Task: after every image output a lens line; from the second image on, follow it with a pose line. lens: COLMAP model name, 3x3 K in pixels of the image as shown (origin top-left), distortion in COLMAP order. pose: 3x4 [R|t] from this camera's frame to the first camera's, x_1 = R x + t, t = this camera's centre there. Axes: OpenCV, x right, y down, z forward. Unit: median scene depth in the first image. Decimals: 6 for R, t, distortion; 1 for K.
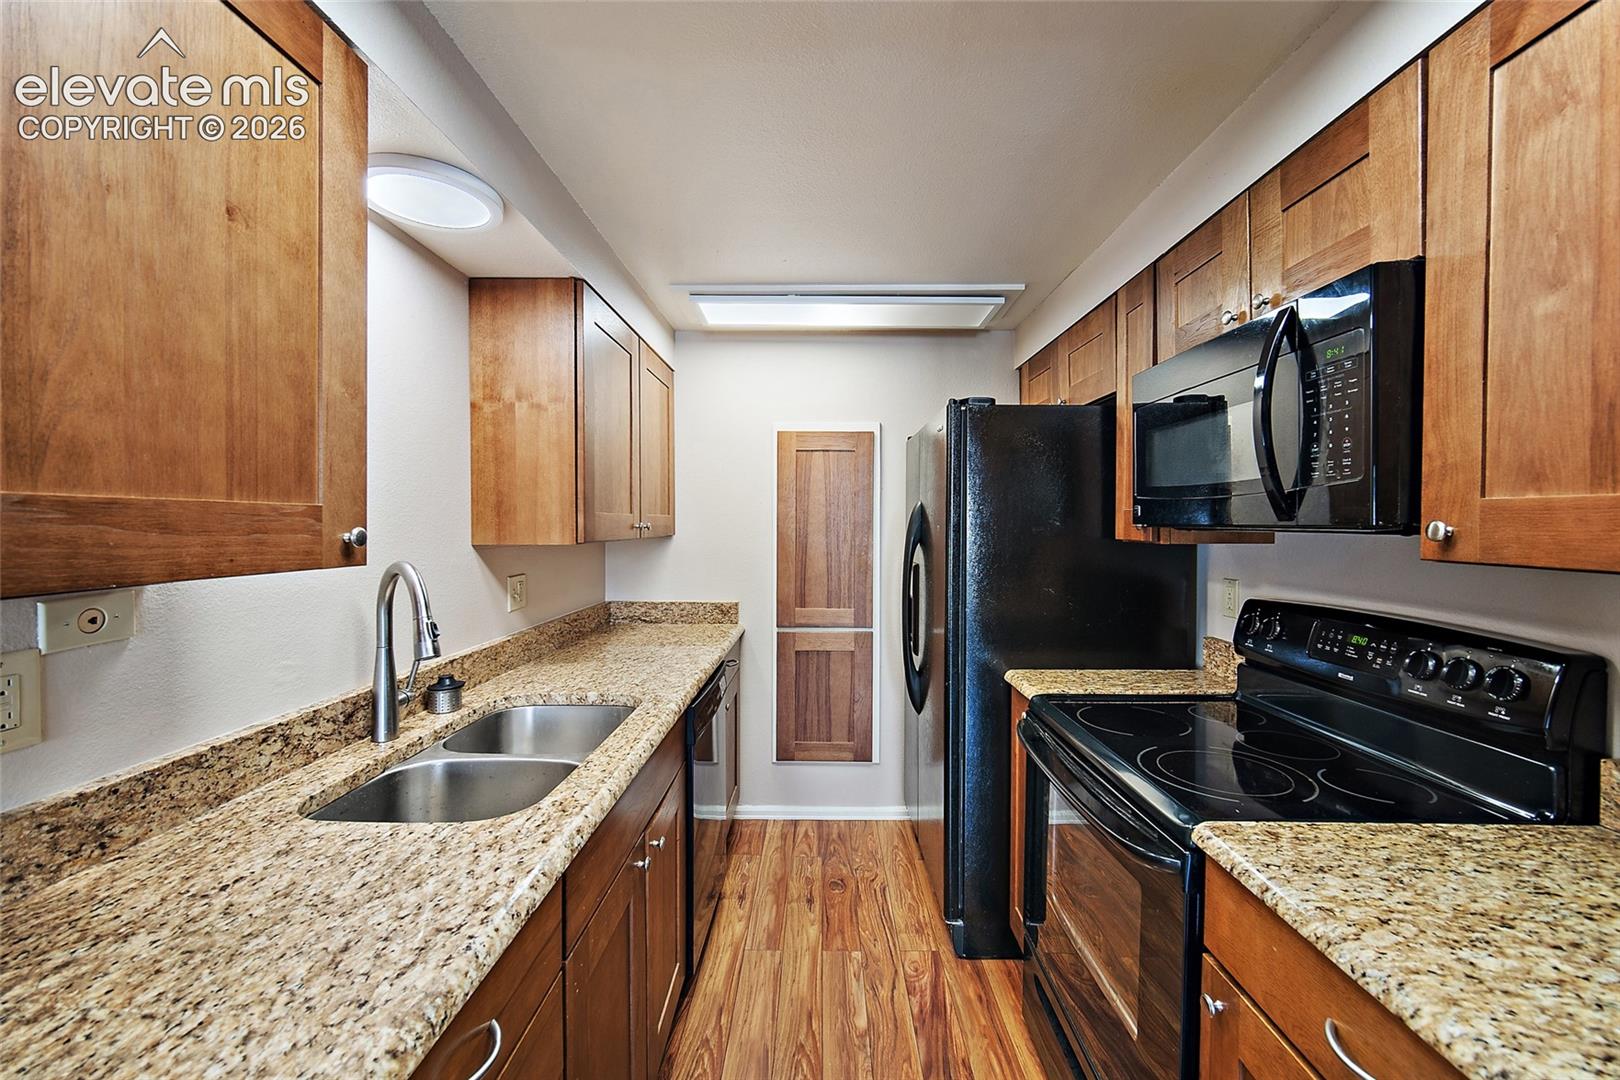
lens RADIAL K [[646.5, 0, 818.2], [0, 646.5, 527.9], [0, 0, 1]] dist [-0.001381, 0.000237]
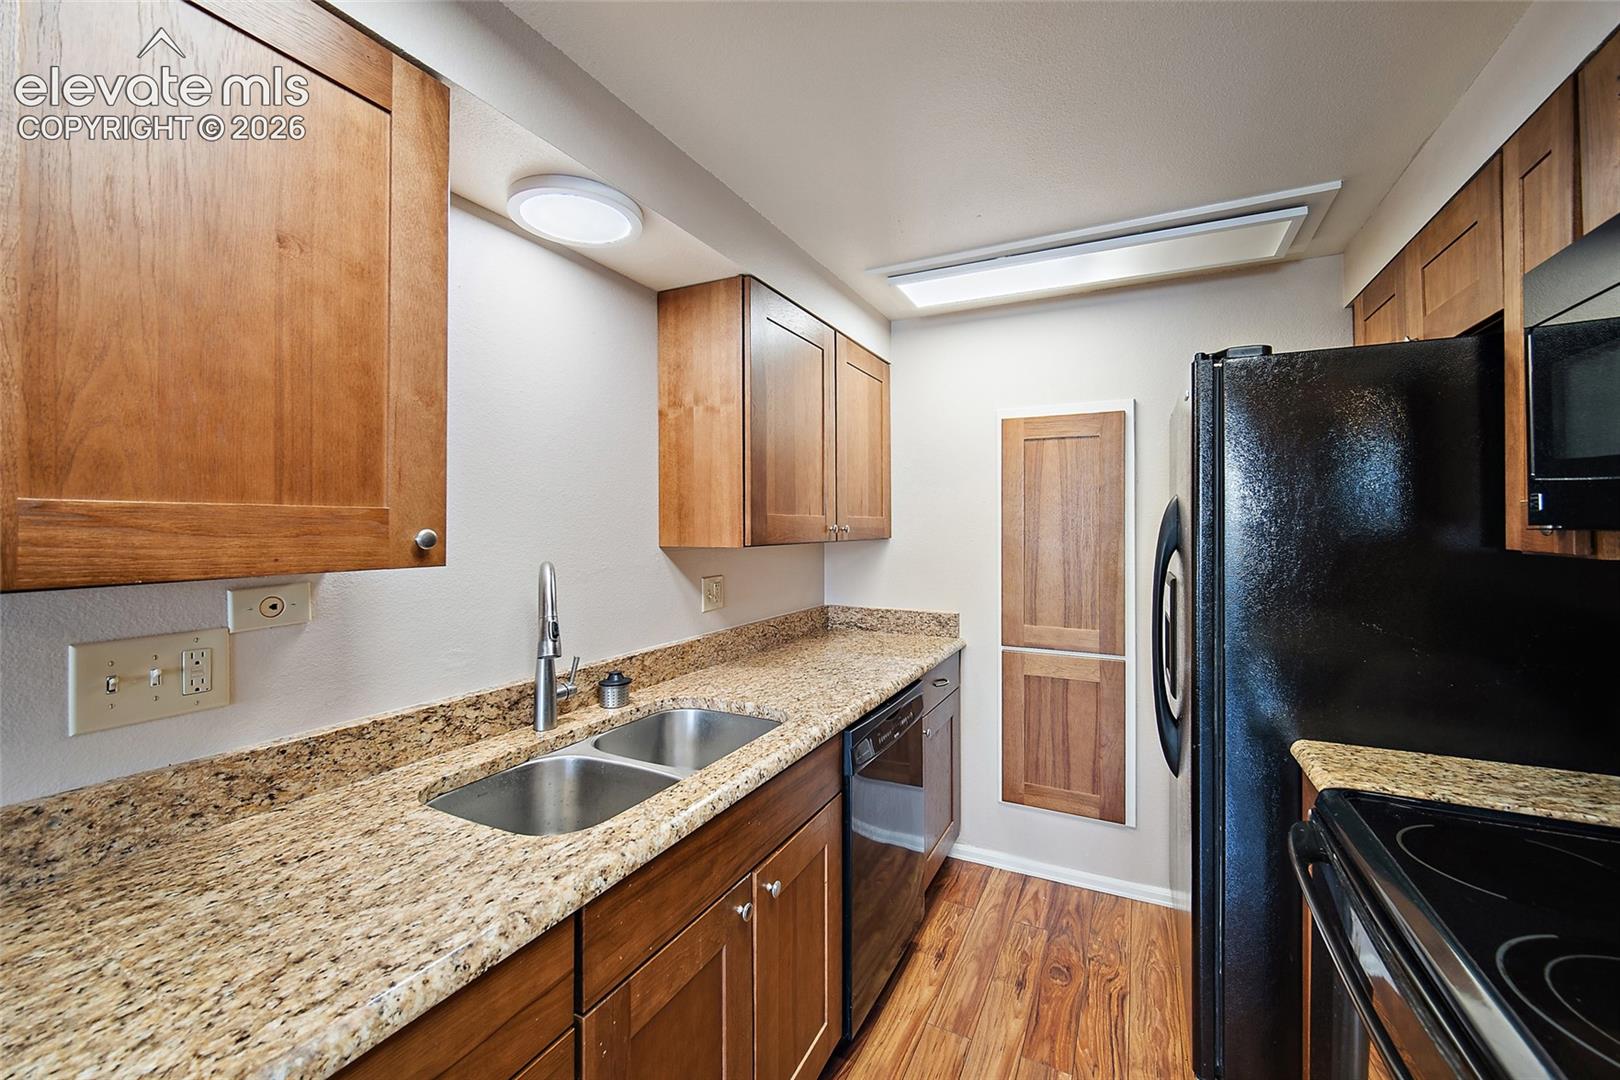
lens RADIAL K [[650.6, 0, 814.1], [0, 650.6, 519.8], [0, 0, 1]] dist [-0.002216, 0.000192]
pose [[0.897558, -0.005910, -0.440856, 0.203247], [-0.001354, 0.999868, -0.016161, -0.000286], [0.440894, 0.015103, 0.897432, 0.226325]]
